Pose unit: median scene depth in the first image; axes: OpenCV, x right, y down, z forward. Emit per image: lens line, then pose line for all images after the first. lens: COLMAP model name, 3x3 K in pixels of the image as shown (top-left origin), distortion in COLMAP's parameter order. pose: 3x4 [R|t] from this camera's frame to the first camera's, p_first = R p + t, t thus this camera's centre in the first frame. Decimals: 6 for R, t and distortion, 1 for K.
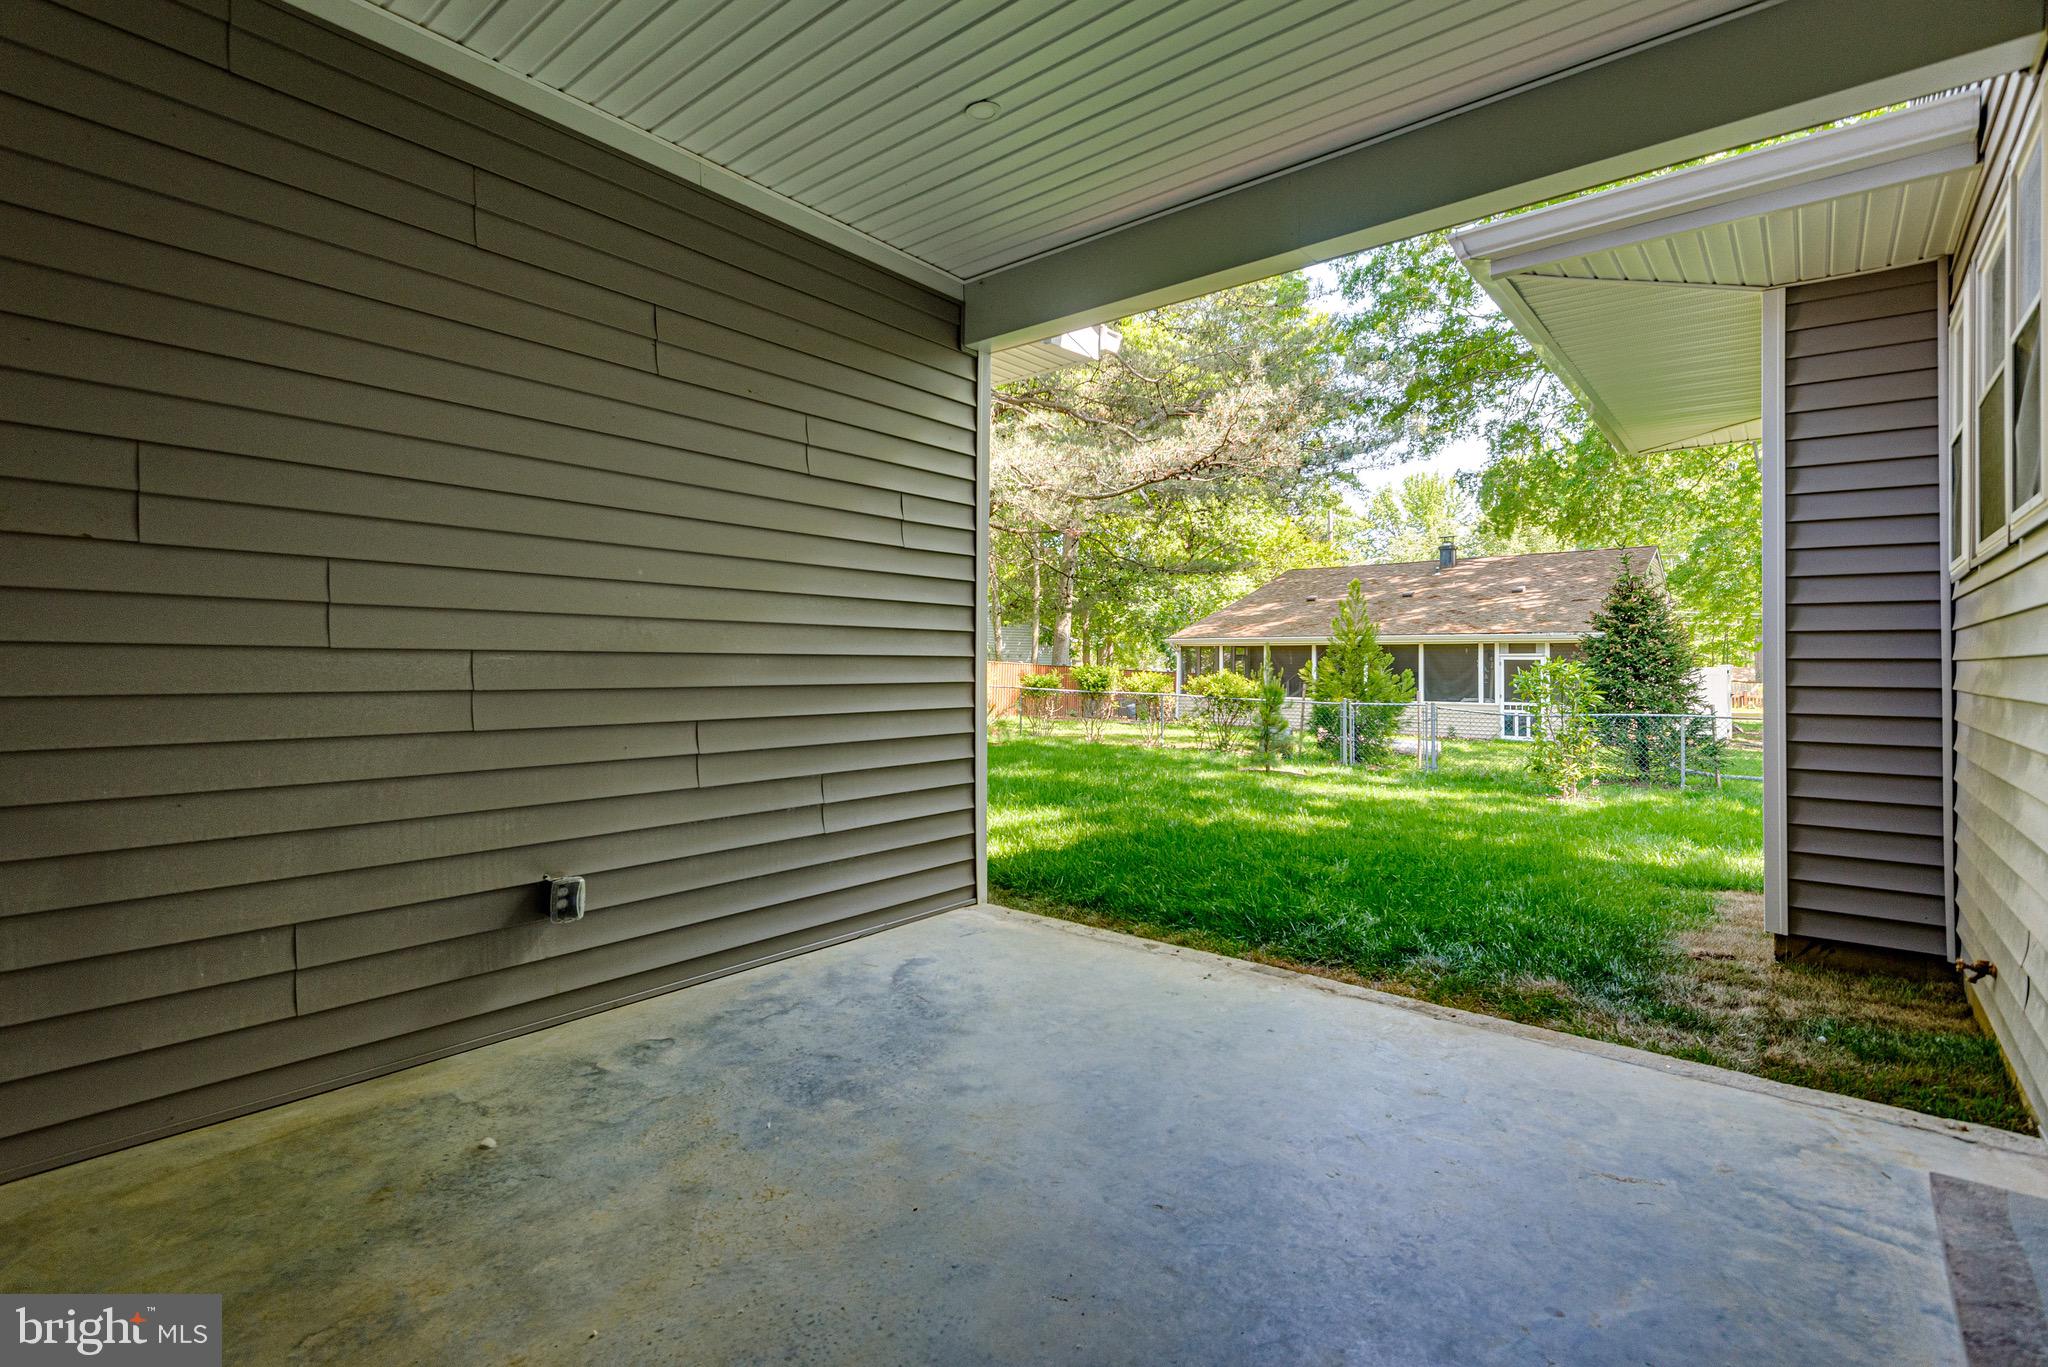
lens RADIAL K [[952.1, 0, 1009.3], [0, 952.1, 669.2], [0, 0, 1]] dist [0.006238, -0.000021]
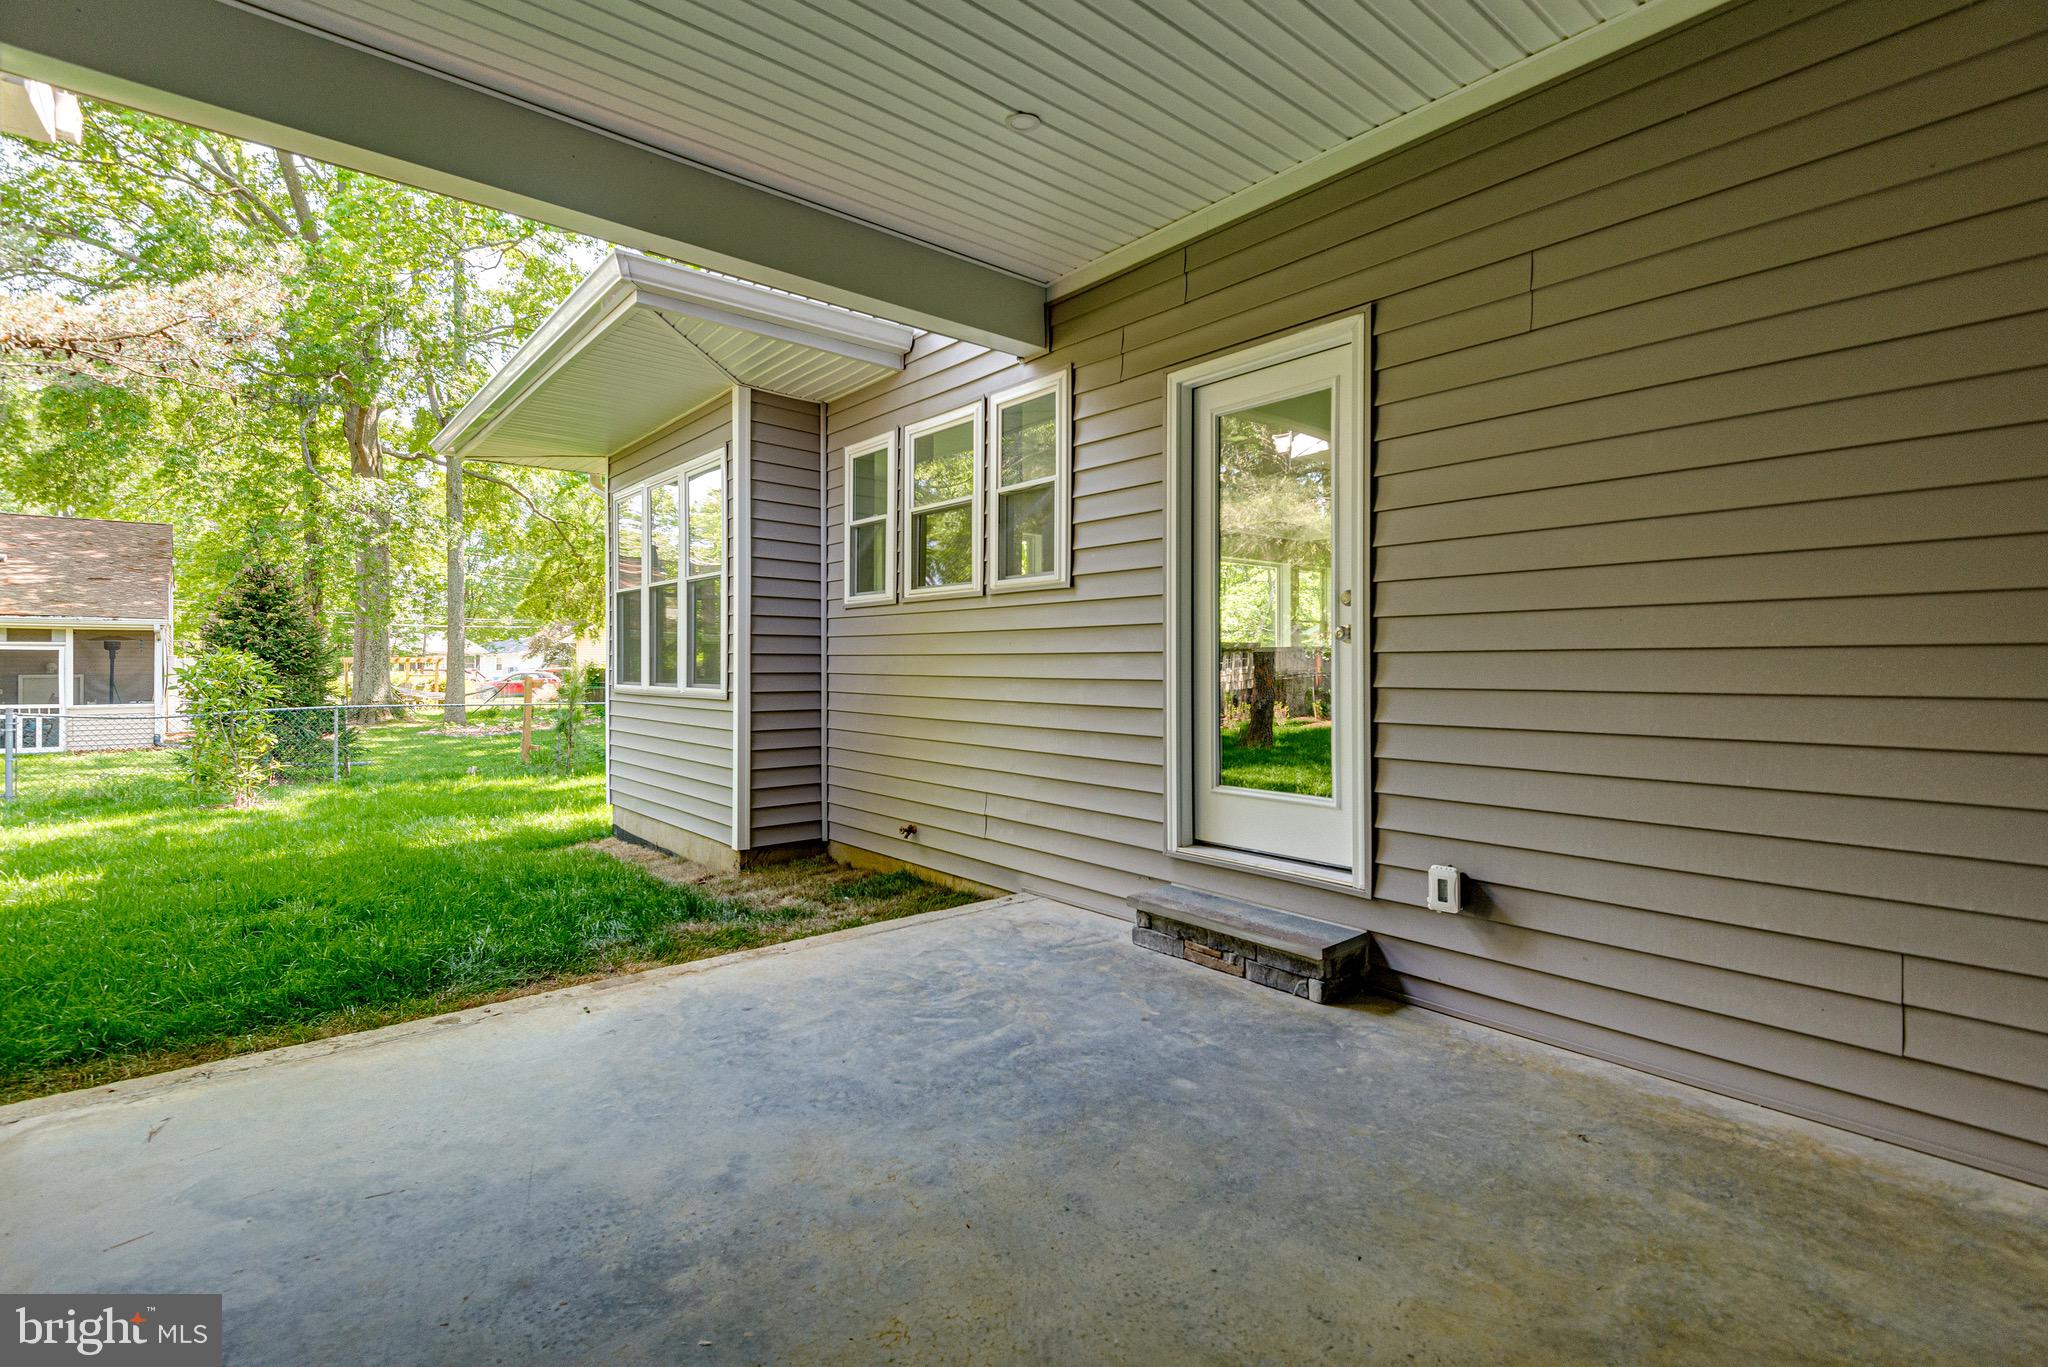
lens RADIAL K [[952.1, 0, 1009.1], [0, 952.1, 672.9], [0, 0, 1]] dist [0.006238, -0.000021]
pose [[0.176174, -0.019972, 0.984156, -0.568498], [0.006477, 0.999796, 0.019130, -0.006053], [-0.984338, 0.003004, 0.176267, 0.435504]]
